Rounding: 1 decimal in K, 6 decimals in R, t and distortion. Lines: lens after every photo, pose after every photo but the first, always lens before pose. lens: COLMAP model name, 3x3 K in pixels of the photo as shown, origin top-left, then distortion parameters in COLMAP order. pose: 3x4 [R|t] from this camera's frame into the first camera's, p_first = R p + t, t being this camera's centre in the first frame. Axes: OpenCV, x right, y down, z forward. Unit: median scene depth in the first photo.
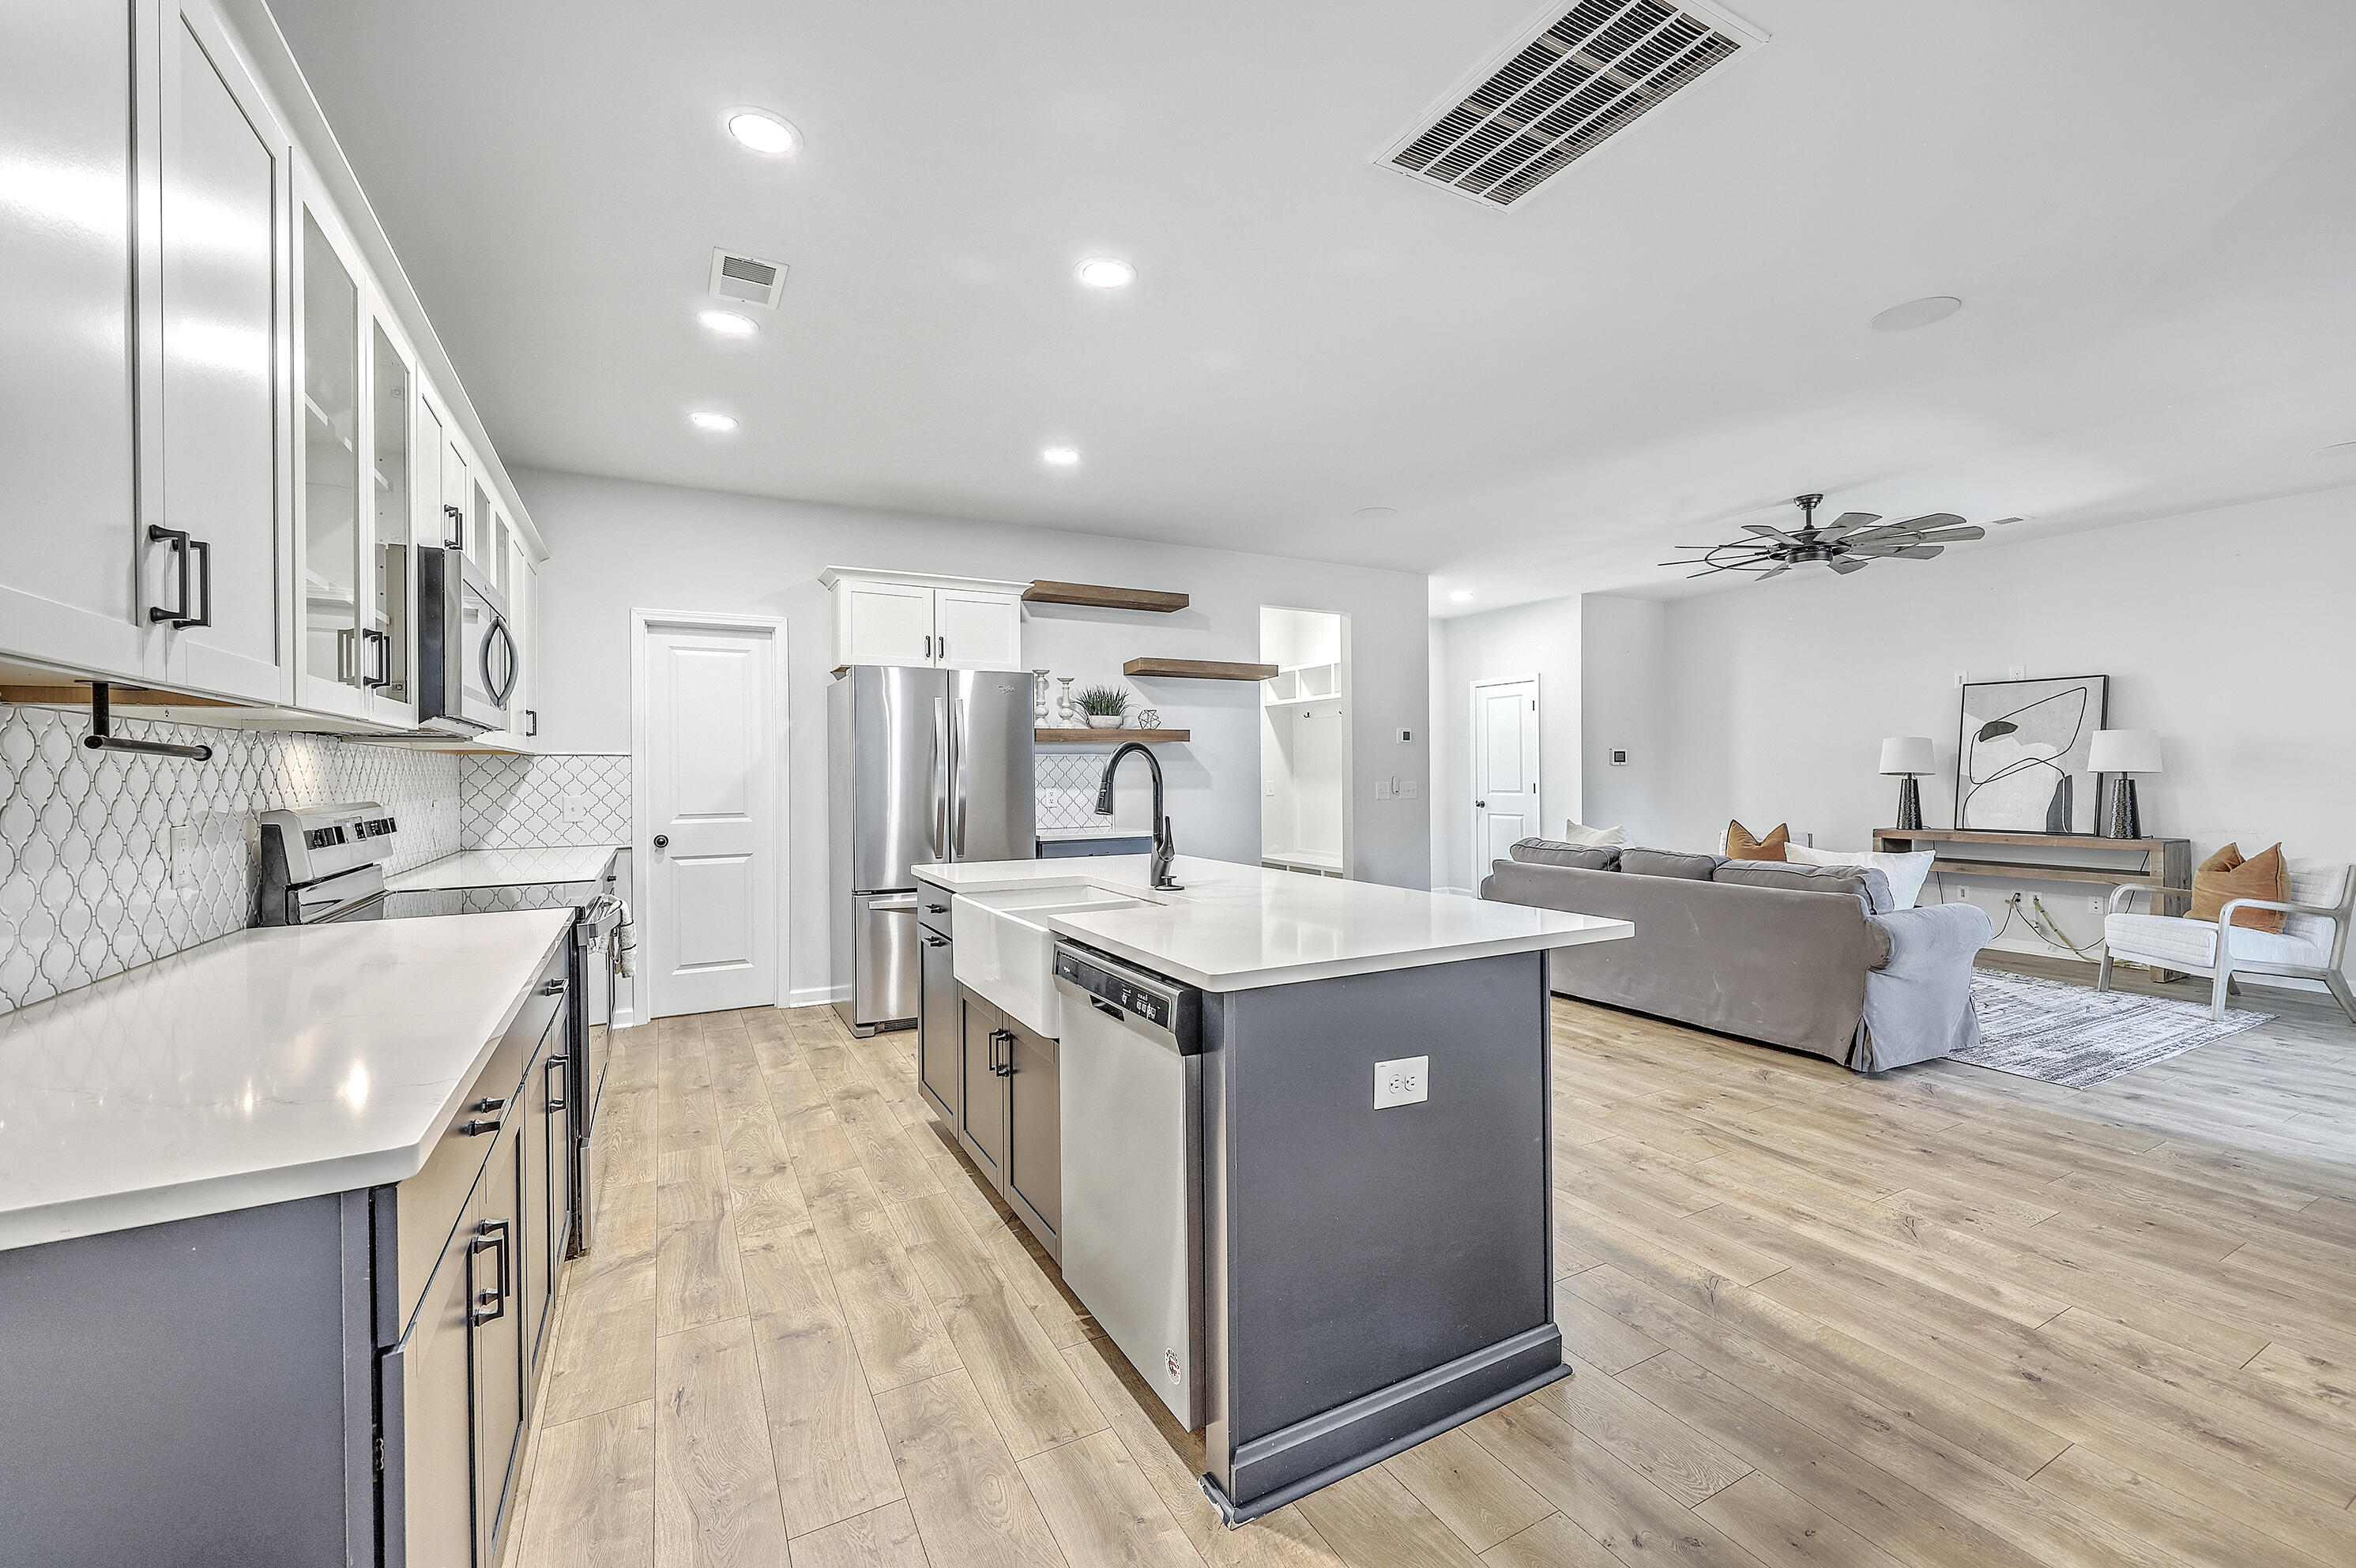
lens RADIAL K [[966.3, 0, 1201.0], [0, 966.3, 780.2], [0, 0, 1]] dist [0.000619, 0.000199]
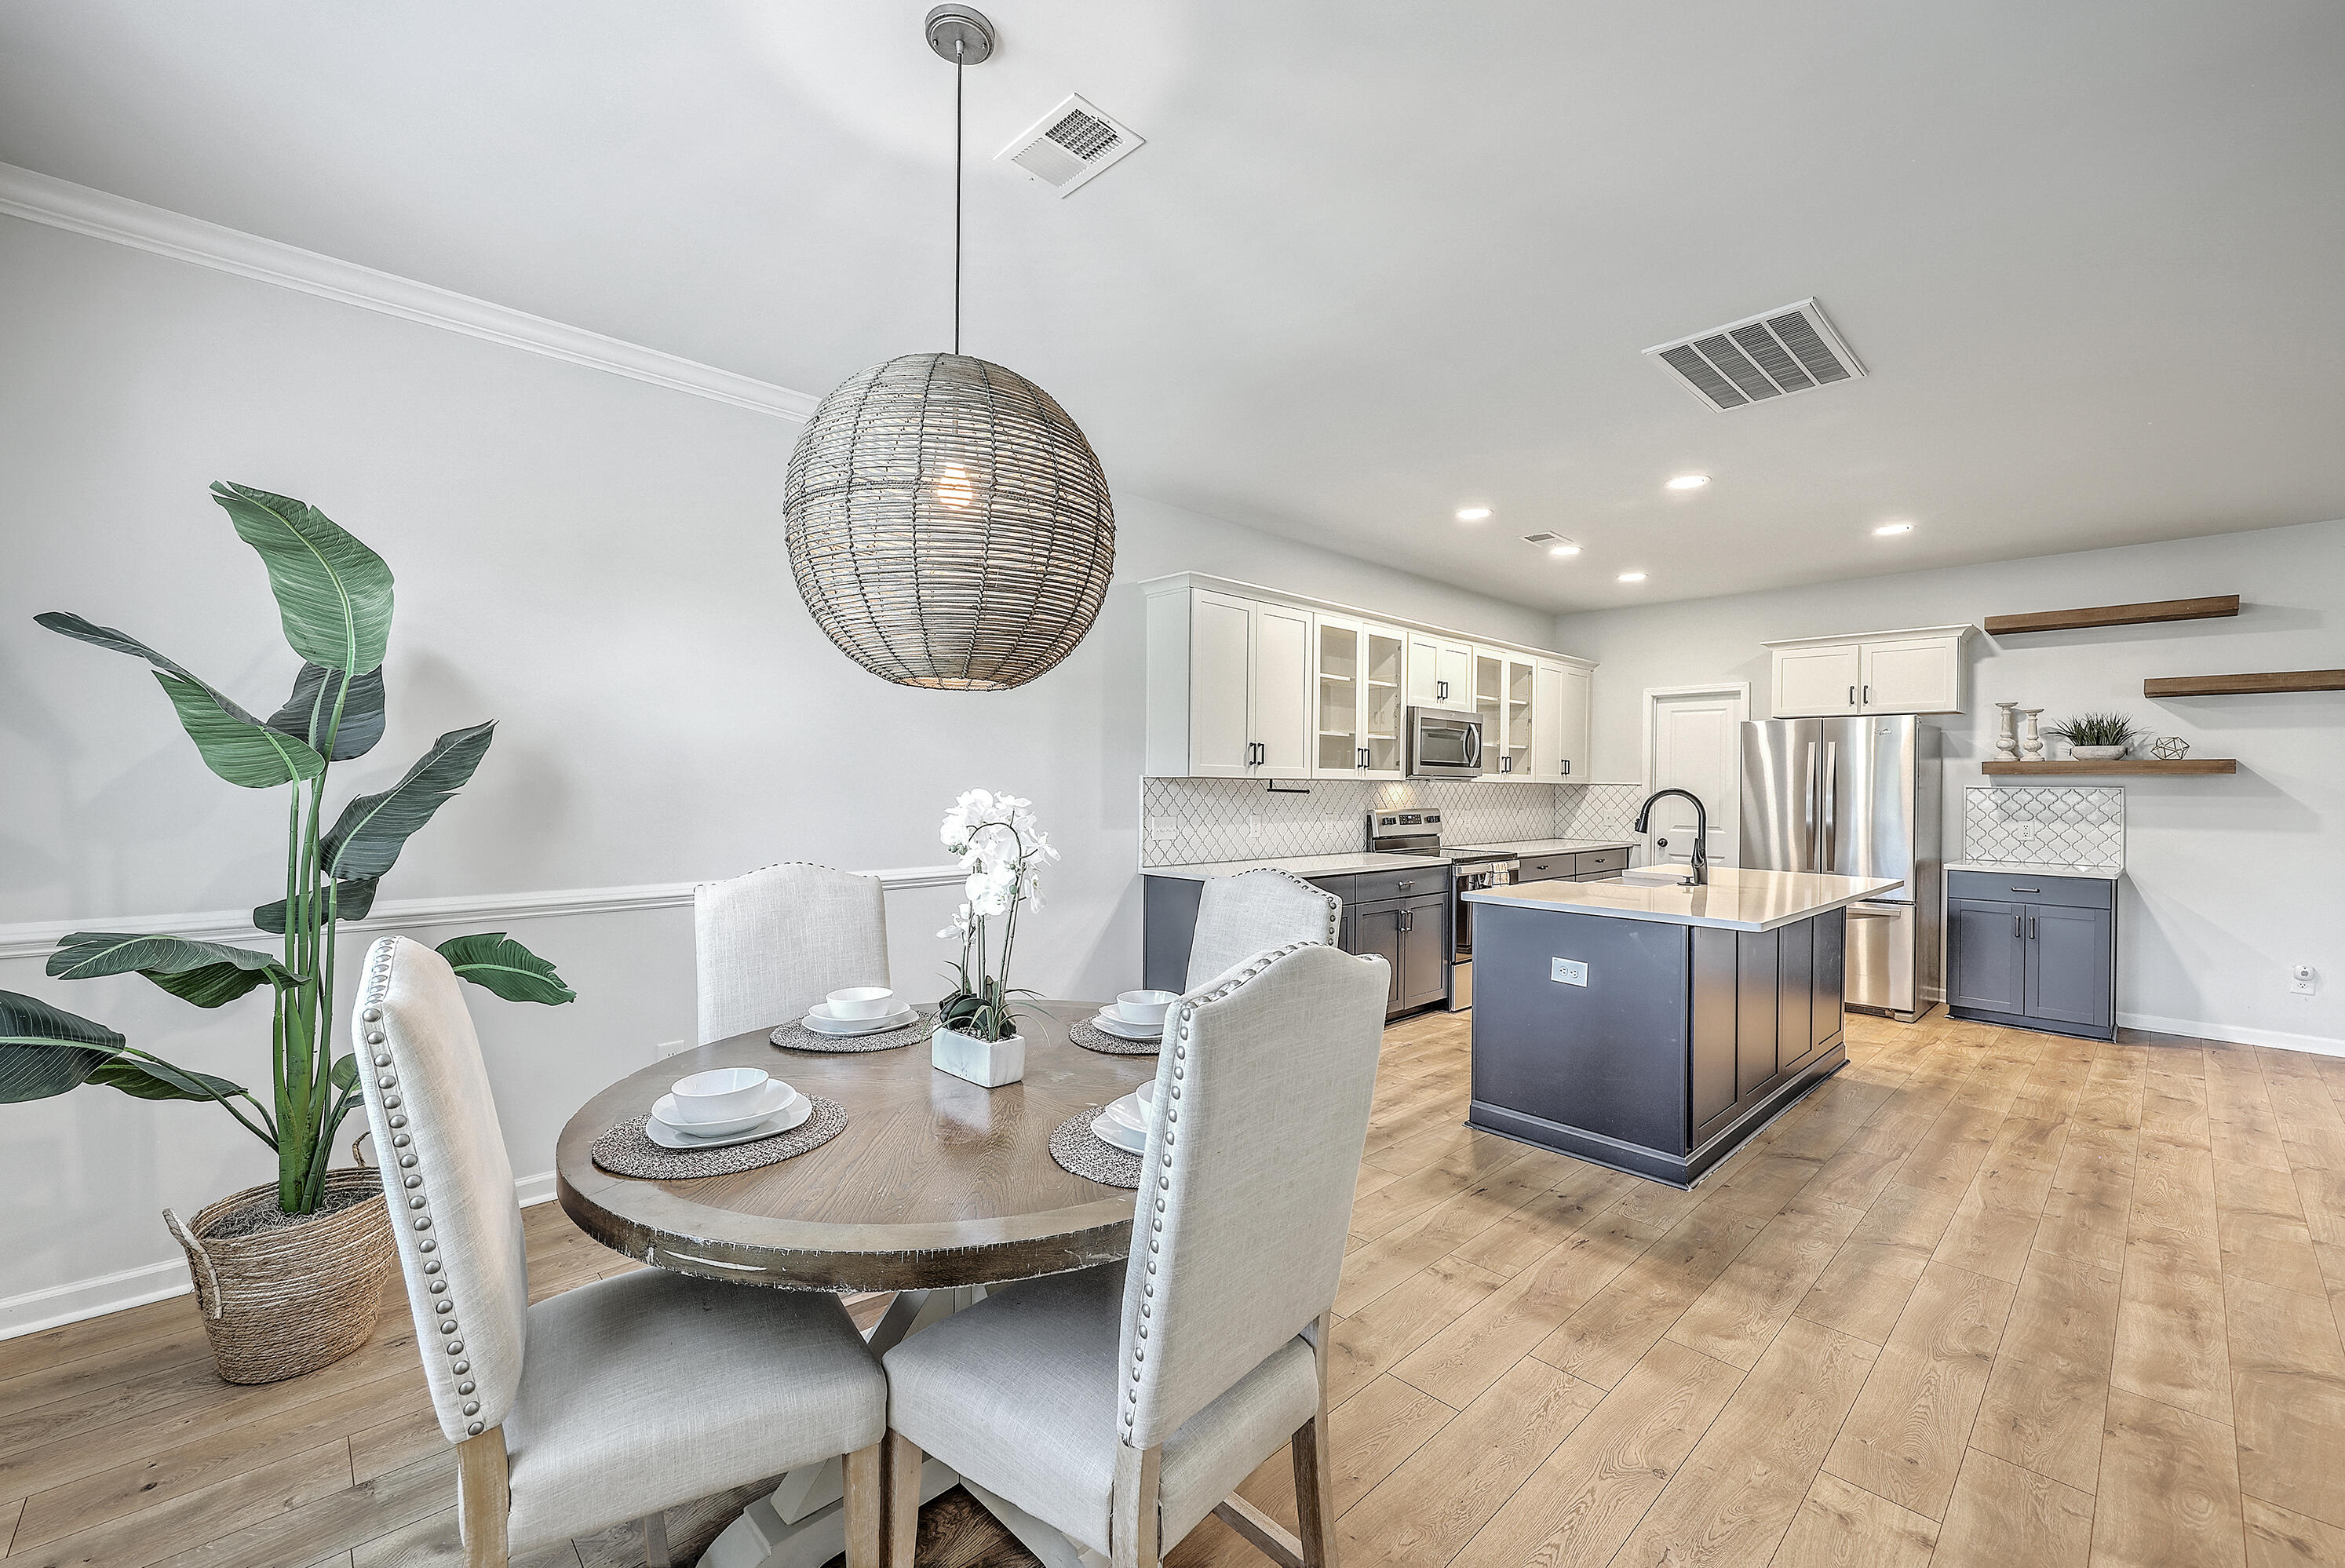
lens RADIAL K [[961.9, 0, 1176.2], [0, 961.9, 784.8], [0, 0, 1]] dist [0.000619, 0.000199]
pose [[0.248527, 0.013159, -0.968536, 0.751821], [-0.020858, 0.999749, 0.008230, -0.024479], [0.968400, 0.018157, 0.248739, -0.101454]]
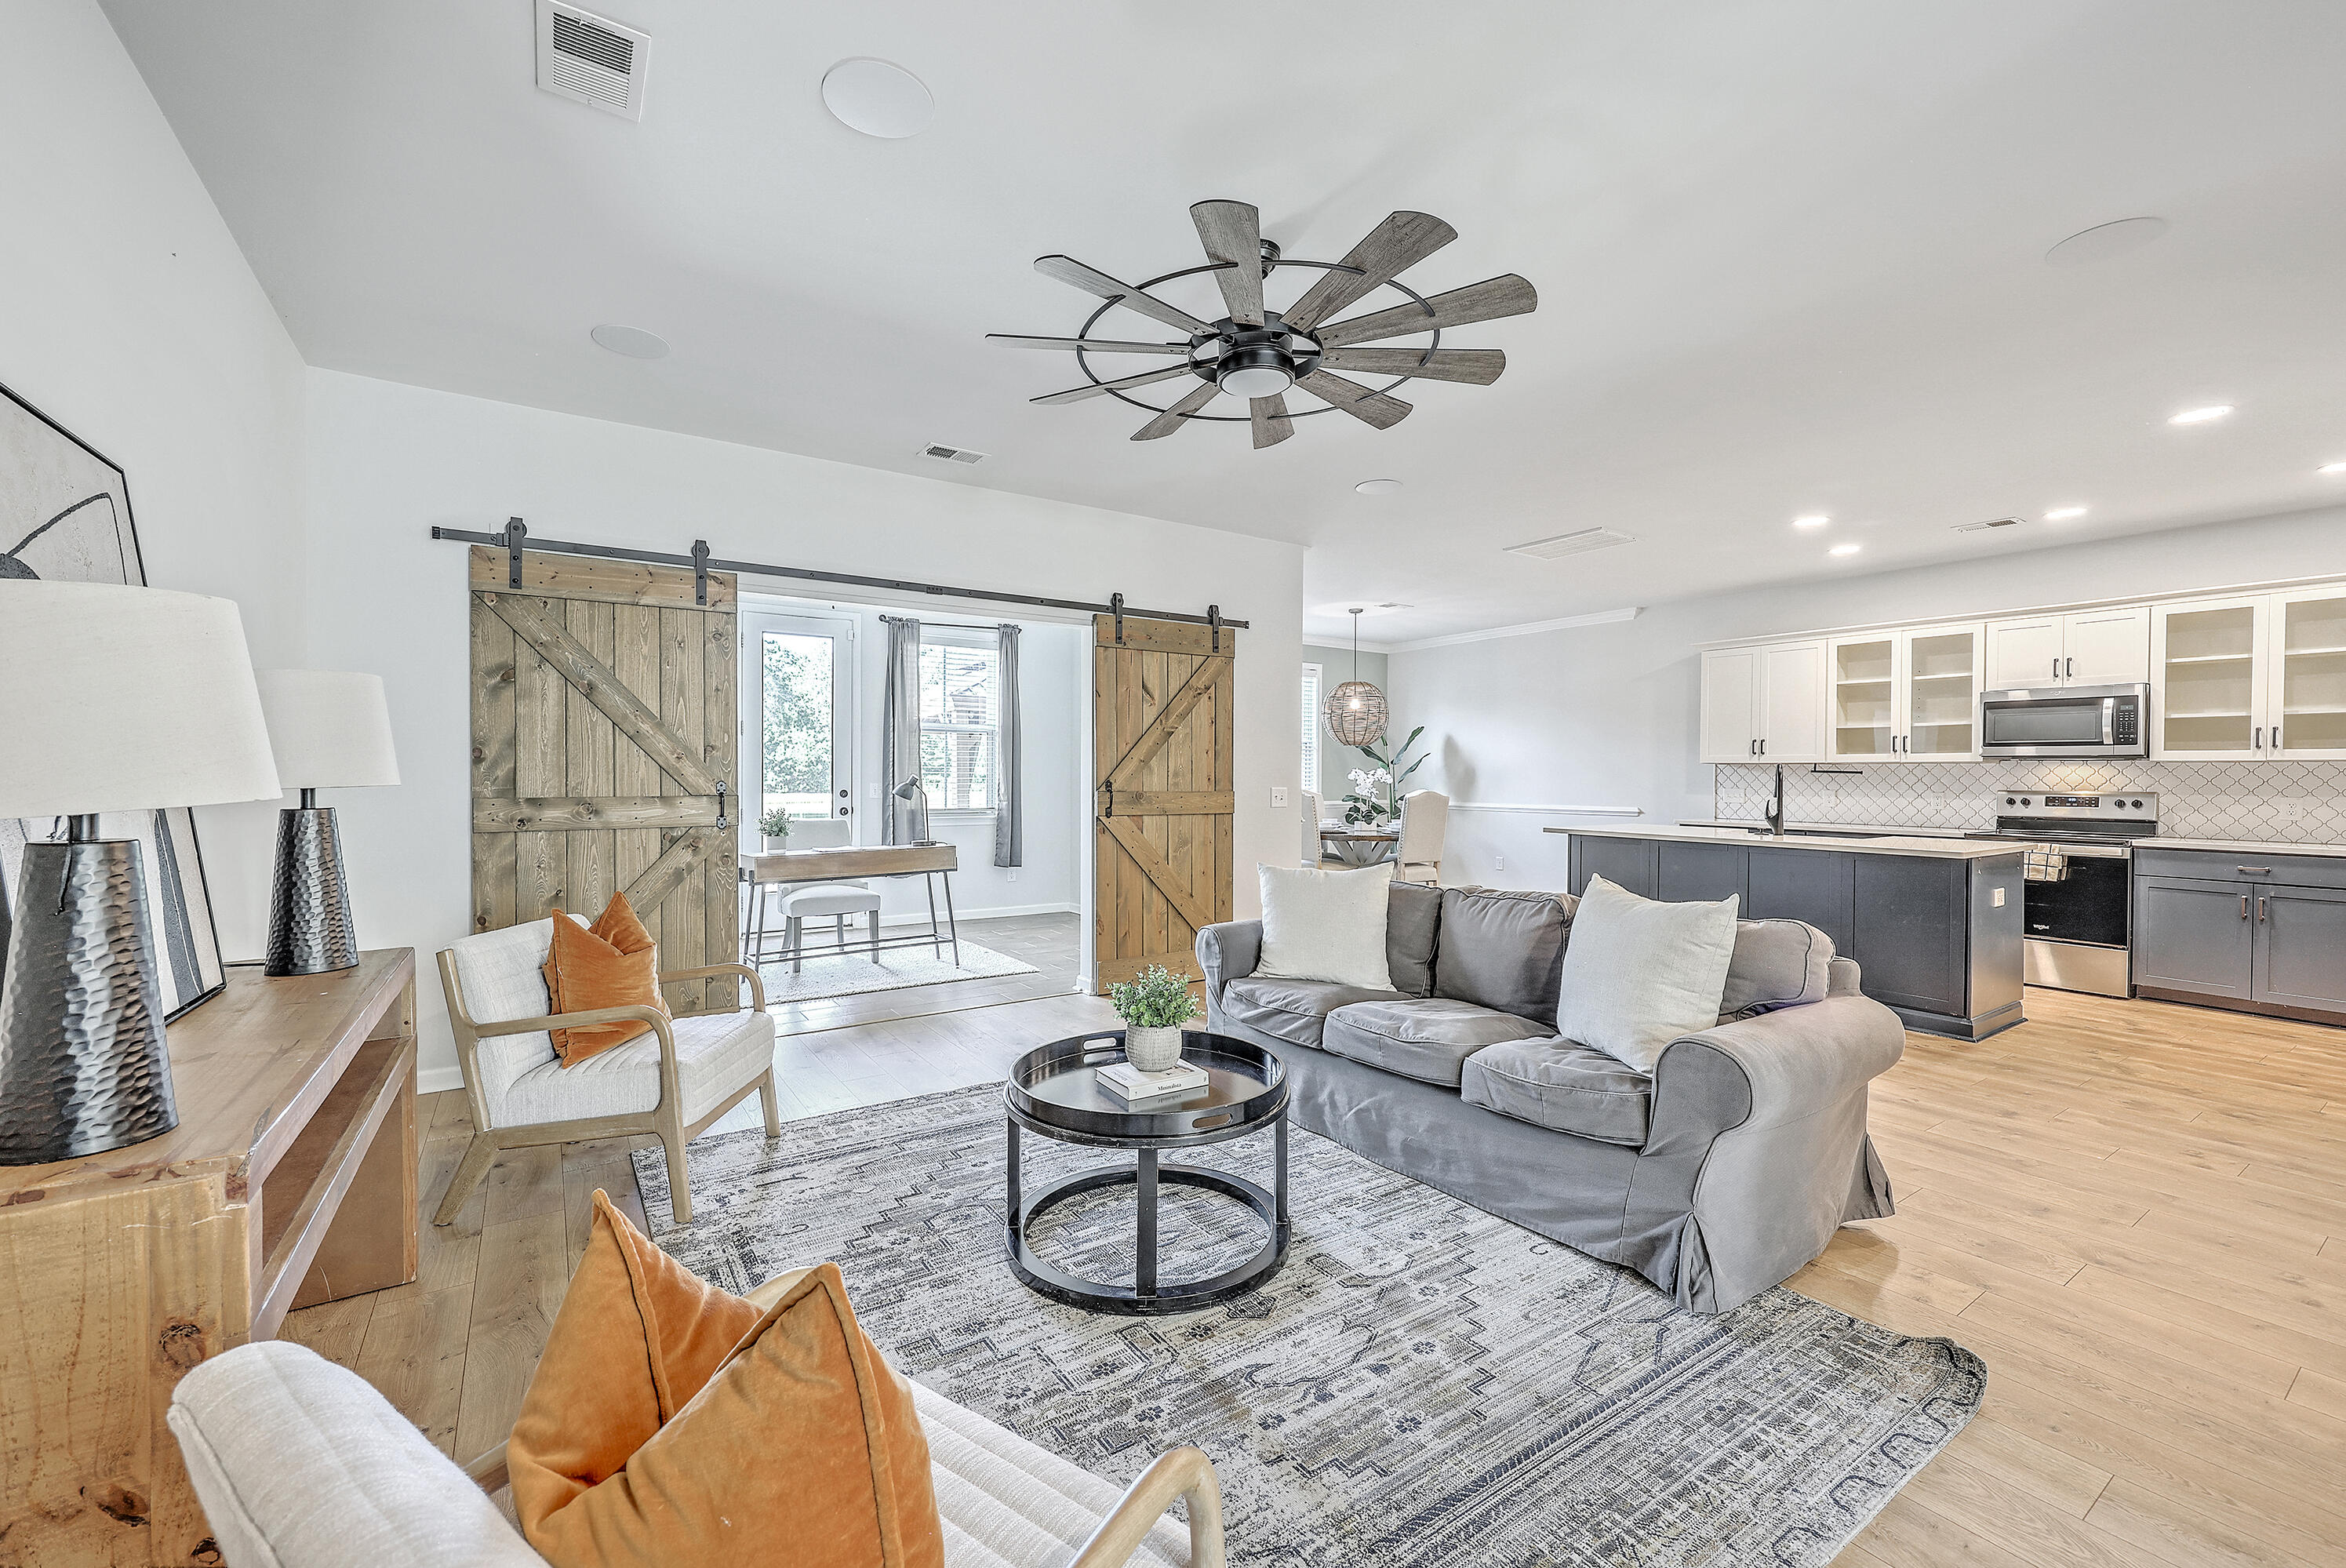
lens RADIAL K [[962.3, 0, 1179.4], [0, 962.3, 781.8], [0, 0, 1]] dist [0.000619, 0.000199]
pose [[-0.996514, 0.002722, -0.083386, 0.841471], [0.001288, 0.999850, 0.017246, -0.022568], [0.083420, 0.017079, -0.996368, 1.790334]]
